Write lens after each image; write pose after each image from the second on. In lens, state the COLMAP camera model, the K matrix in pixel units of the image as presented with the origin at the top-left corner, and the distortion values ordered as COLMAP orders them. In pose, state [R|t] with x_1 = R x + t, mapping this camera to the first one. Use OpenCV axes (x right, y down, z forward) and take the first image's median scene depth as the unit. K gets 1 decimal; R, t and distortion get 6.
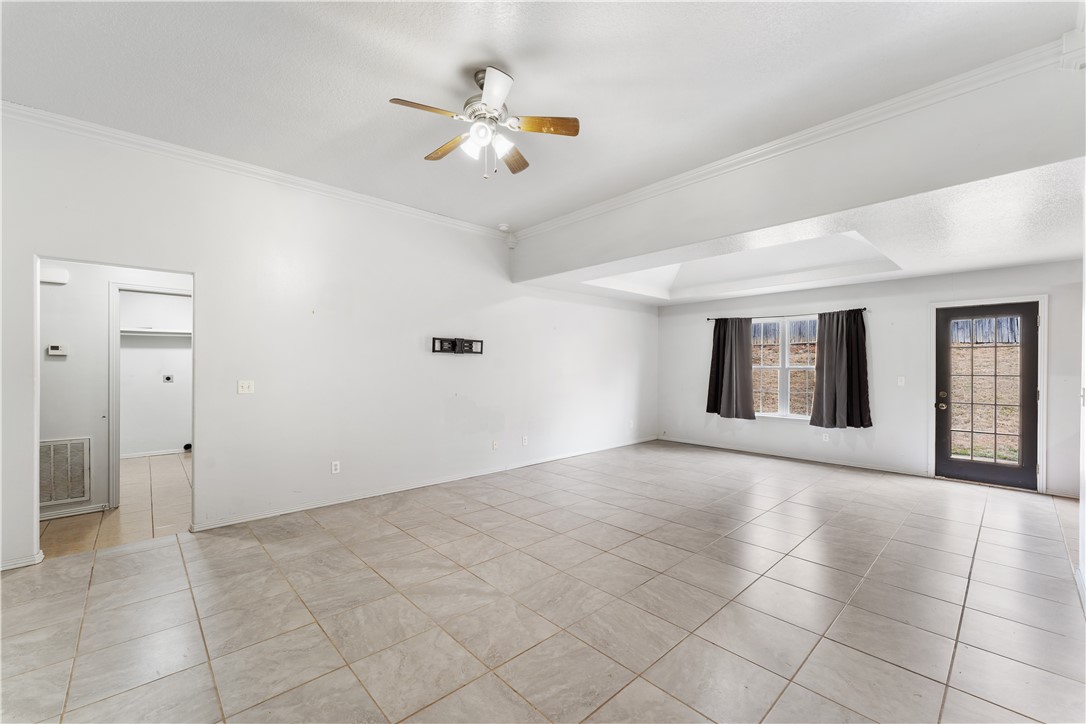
lens RADIAL K [[440.5, 0, 537.9], [0, 440.5, 364.5], [0, 0, 1]] dist [-0.000803, 0.000015]
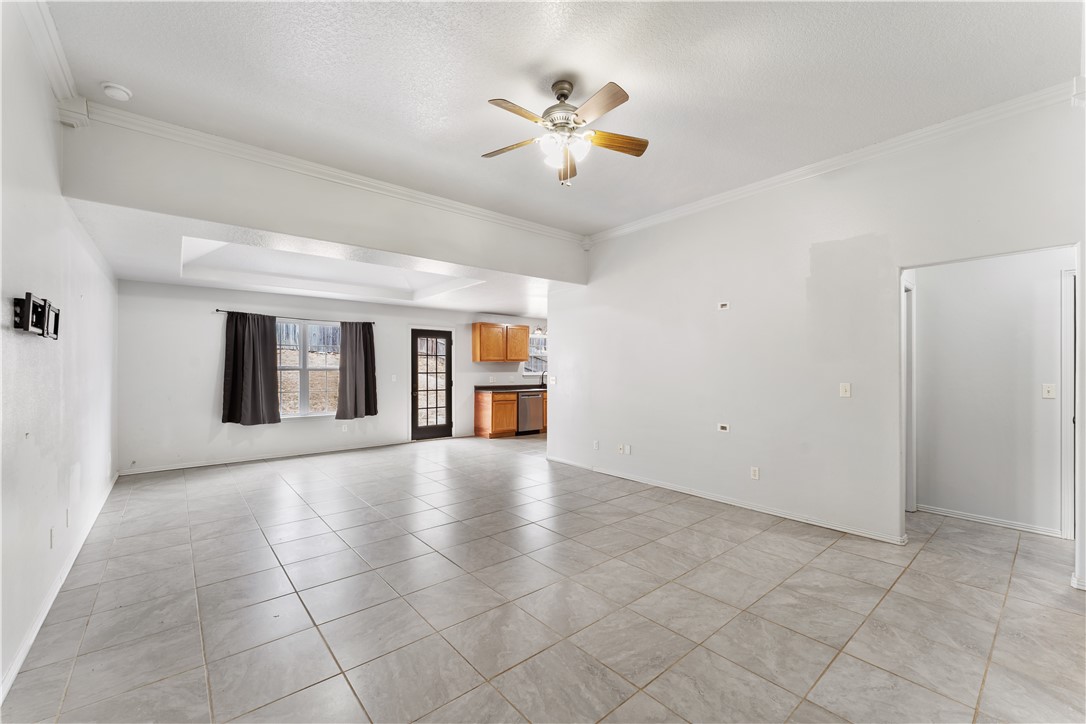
lens RADIAL K [[440.5, 0, 537.9], [0, 440.5, 364.5], [0, 0, 1]] dist [-0.000803, 0.000015]
pose [[0.045379, 0.005881, 0.998953, -0.571683], [-0.002896, 0.999979, -0.005756, 0.001885], [-0.998966, -0.002632, 0.045395, 0.504079]]
